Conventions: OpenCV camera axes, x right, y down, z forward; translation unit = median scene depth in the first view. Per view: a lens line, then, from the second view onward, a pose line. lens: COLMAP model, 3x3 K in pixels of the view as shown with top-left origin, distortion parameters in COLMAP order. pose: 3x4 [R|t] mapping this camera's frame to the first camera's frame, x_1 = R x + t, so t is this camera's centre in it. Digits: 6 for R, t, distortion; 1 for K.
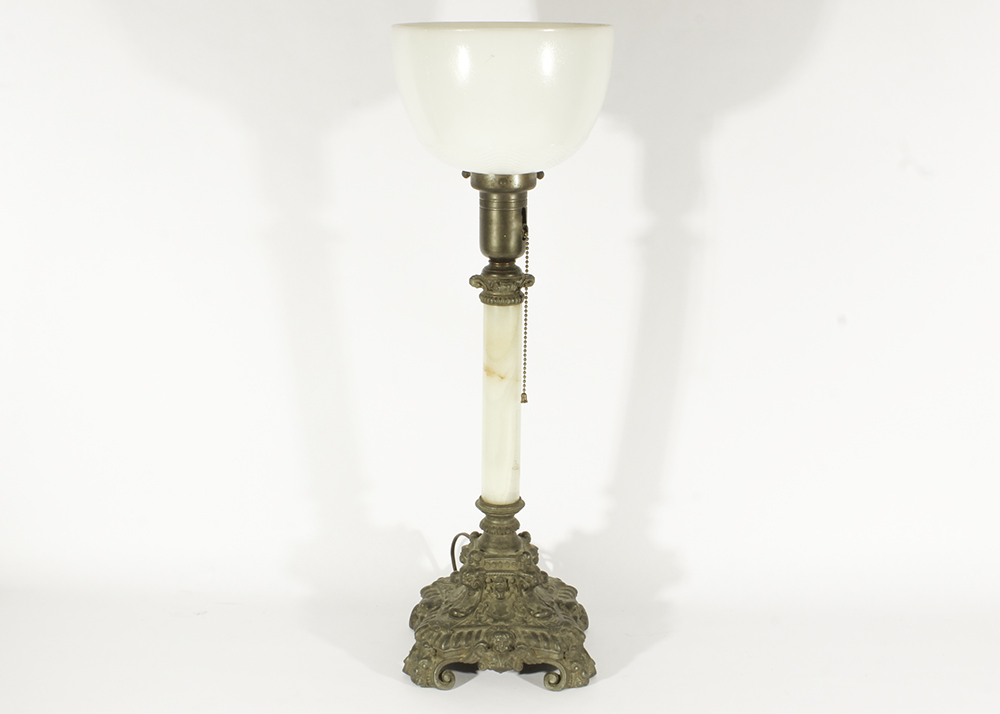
lens RADIAL K [[1644.0, 0, 500.0], [0, 1644.0, 357.0], [0, 0, 1]] dist [-0.005316, -0.018600]
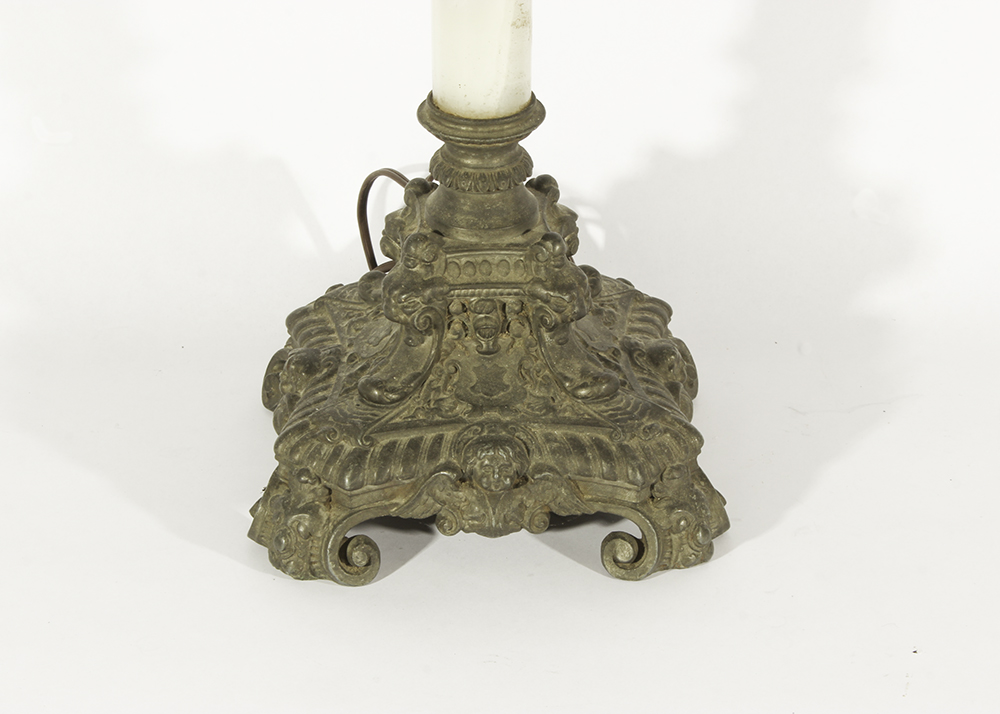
lens RADIAL K [[2655.7, 0, 500.0], [0, 2655.7, 357.0], [0, 0, 1]] dist [0.105985, 0.121100]
pose [[0.999394, -0.025948, 0.023217, -0.011757], [0.019477, 0.969340, 0.244950, -0.009012], [-0.028861, -0.244349, 0.969258, 0.378505]]
